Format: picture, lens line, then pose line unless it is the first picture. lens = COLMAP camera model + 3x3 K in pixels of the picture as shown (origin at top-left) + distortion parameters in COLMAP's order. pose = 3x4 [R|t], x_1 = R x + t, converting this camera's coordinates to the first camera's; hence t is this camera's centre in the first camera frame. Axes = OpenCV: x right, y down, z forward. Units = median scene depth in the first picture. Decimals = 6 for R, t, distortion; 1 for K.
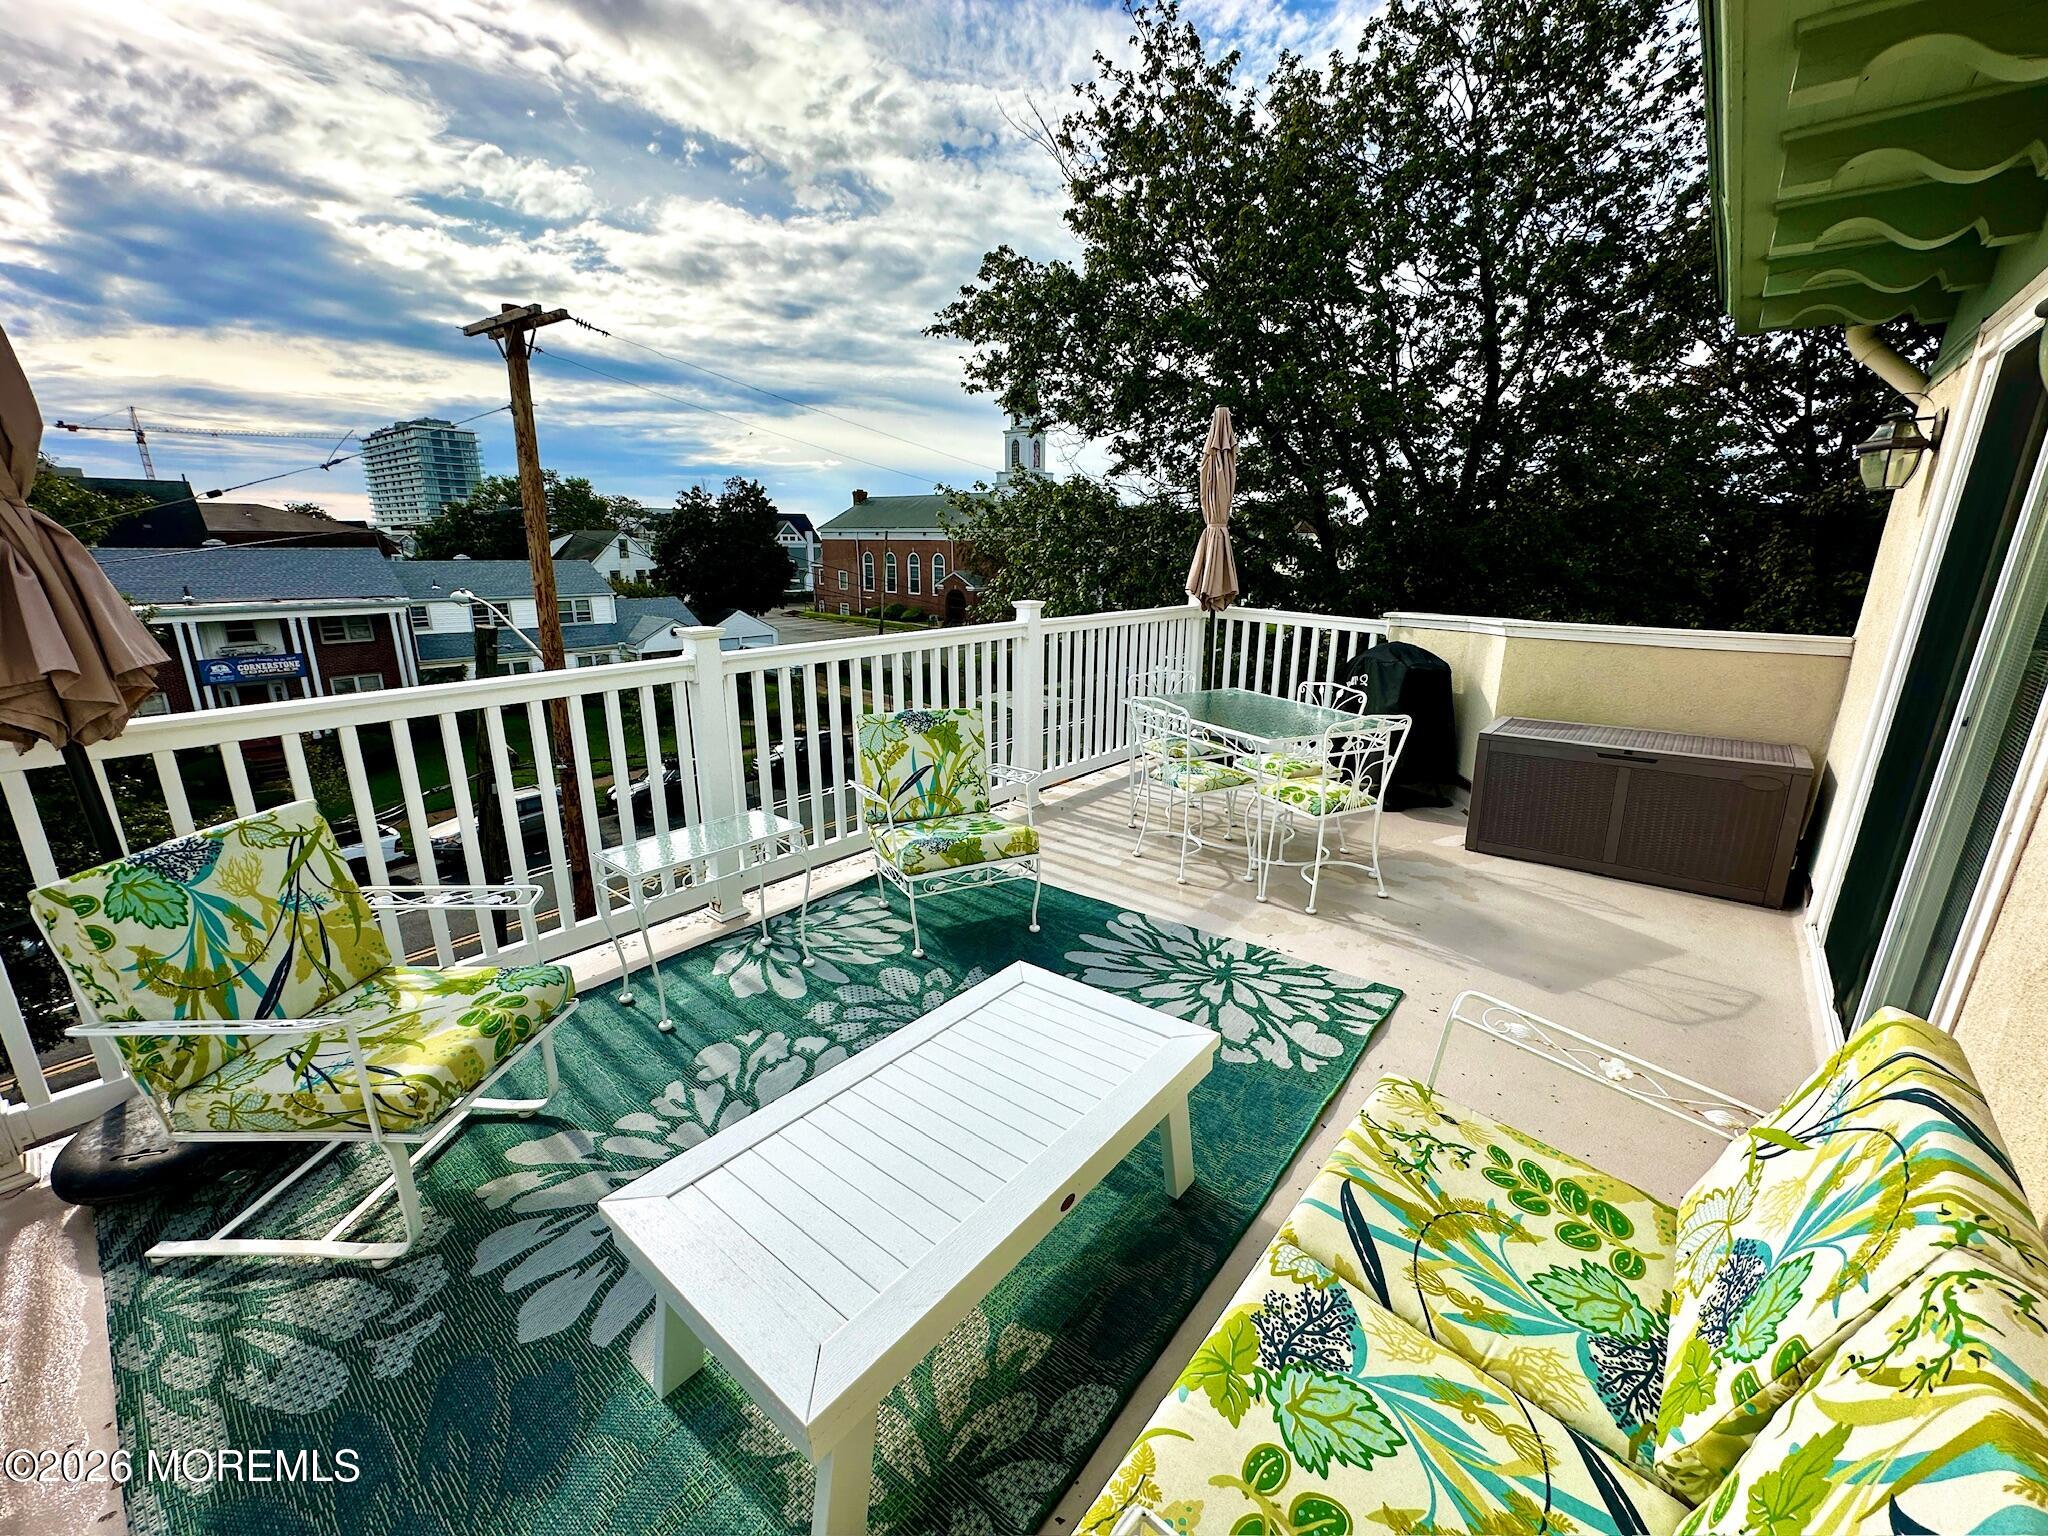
lens RADIAL K [[818.1, 0, 1023.7], [0, 818.1, 766.3], [0, 0, 1]] dist [-0.000134, -0.000169]
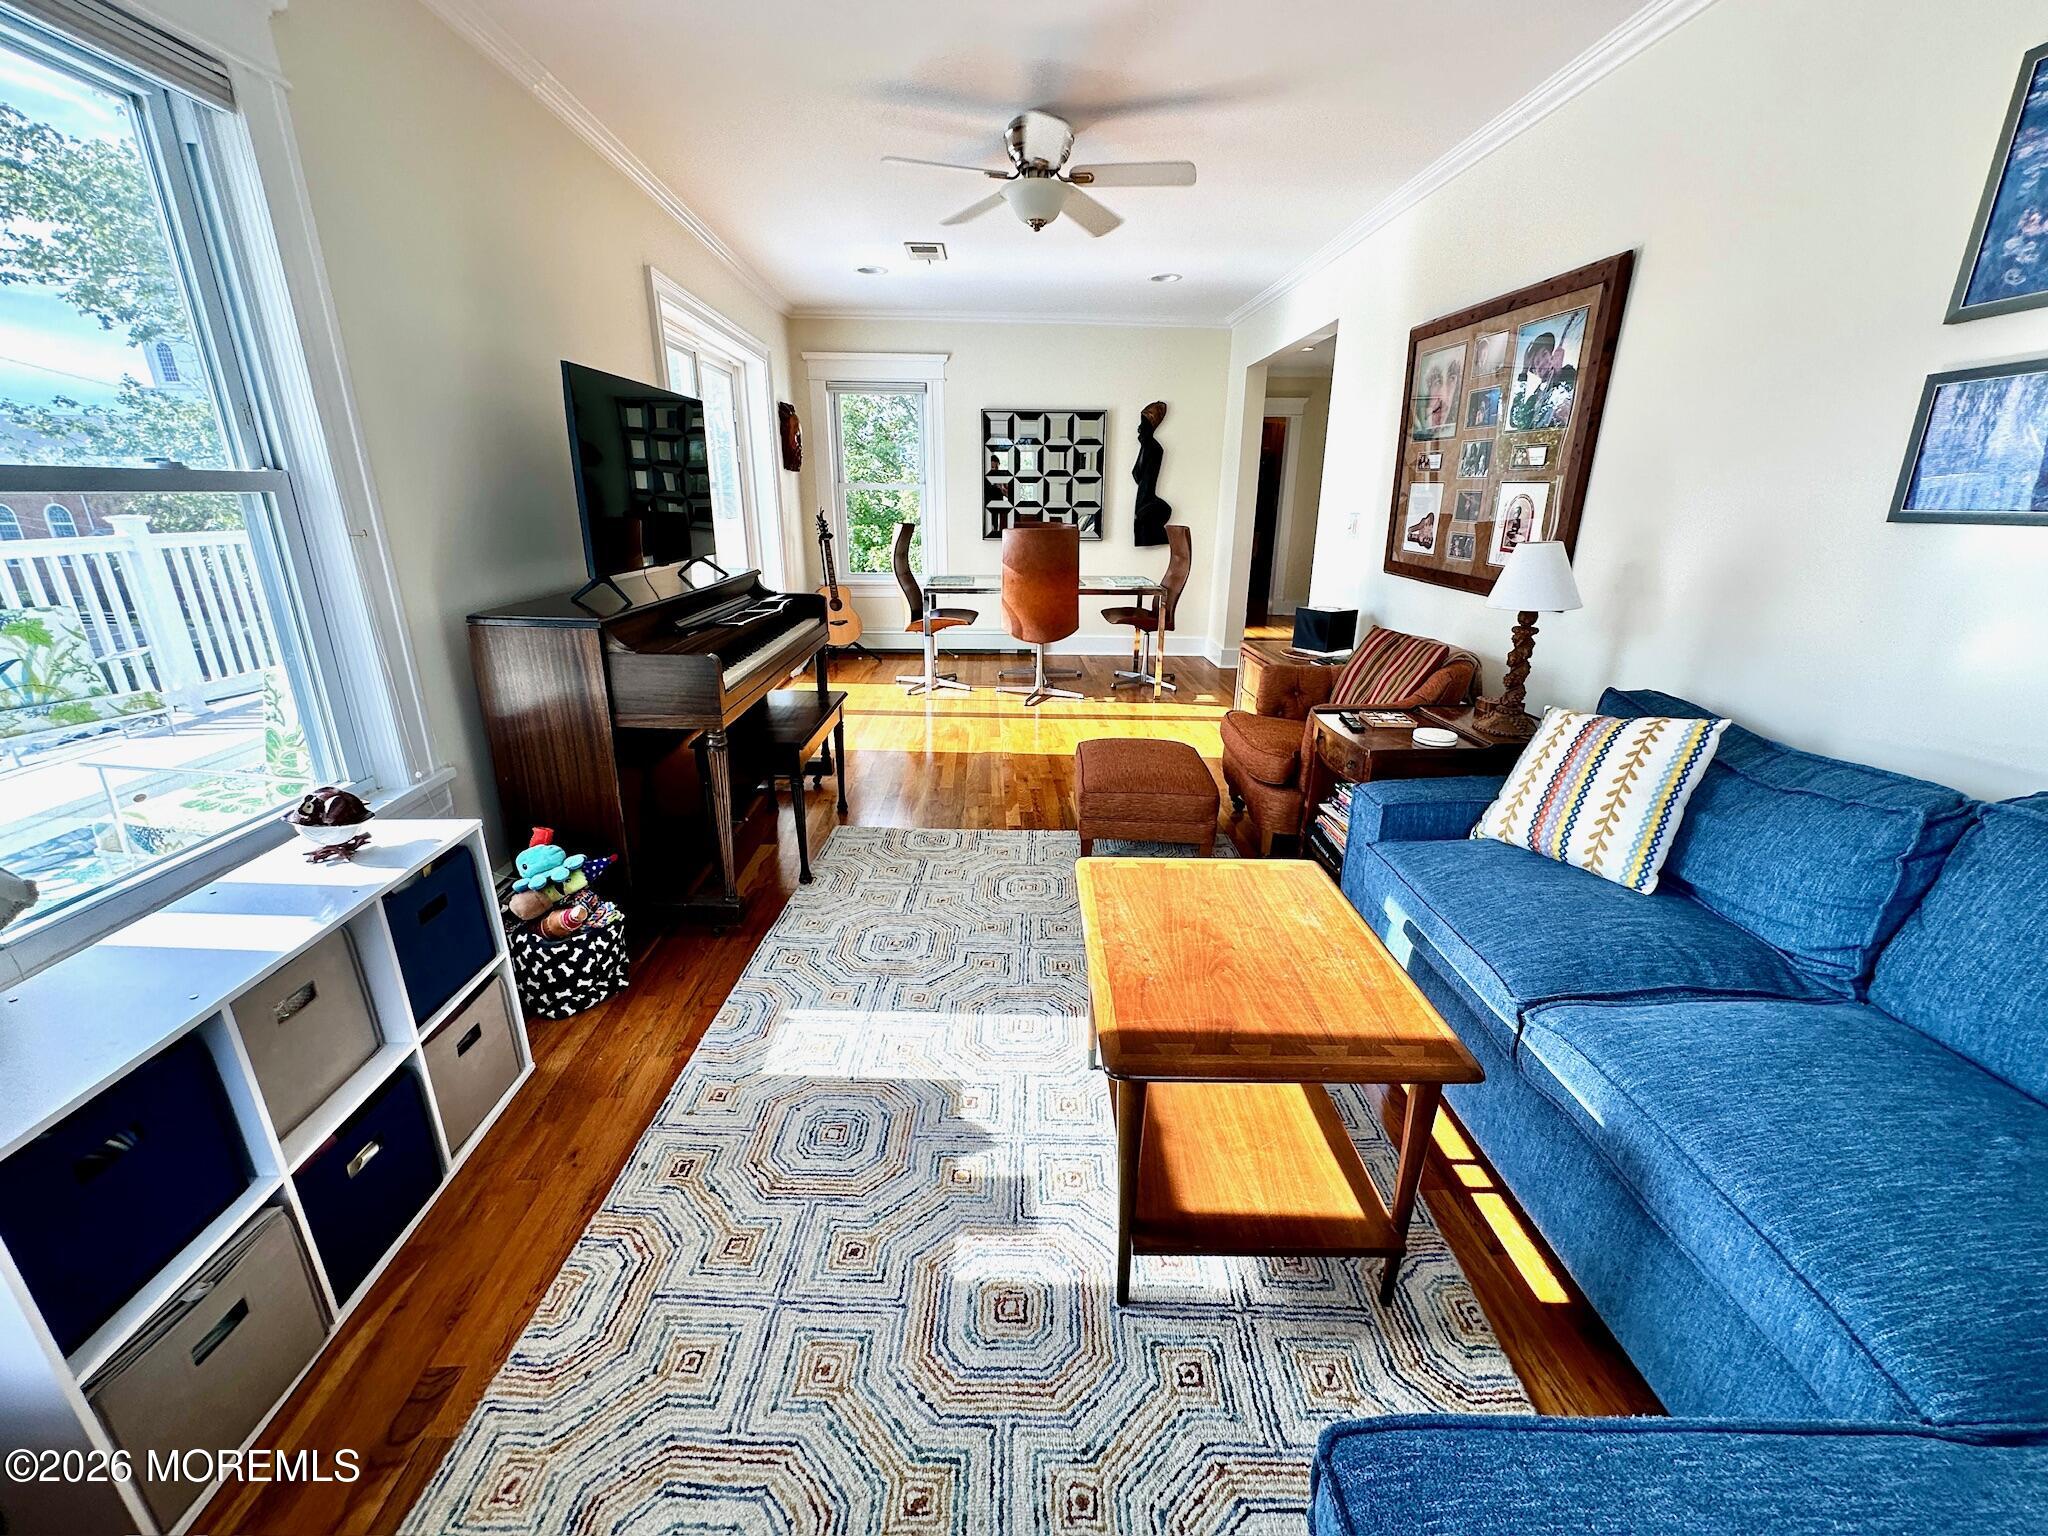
lens RADIAL K [[832.2, 0, 1024.0], [0, 832.2, 768.0], [0, 0, 1]] dist [-0.000603, -0.000080]
pose [[0.742058, -0.222465, 0.632344, 0.110515], [0.185881, 0.974621, 0.124749, 0.186259], [-0.644048, 0.024970, 0.764578, -0.516544]]
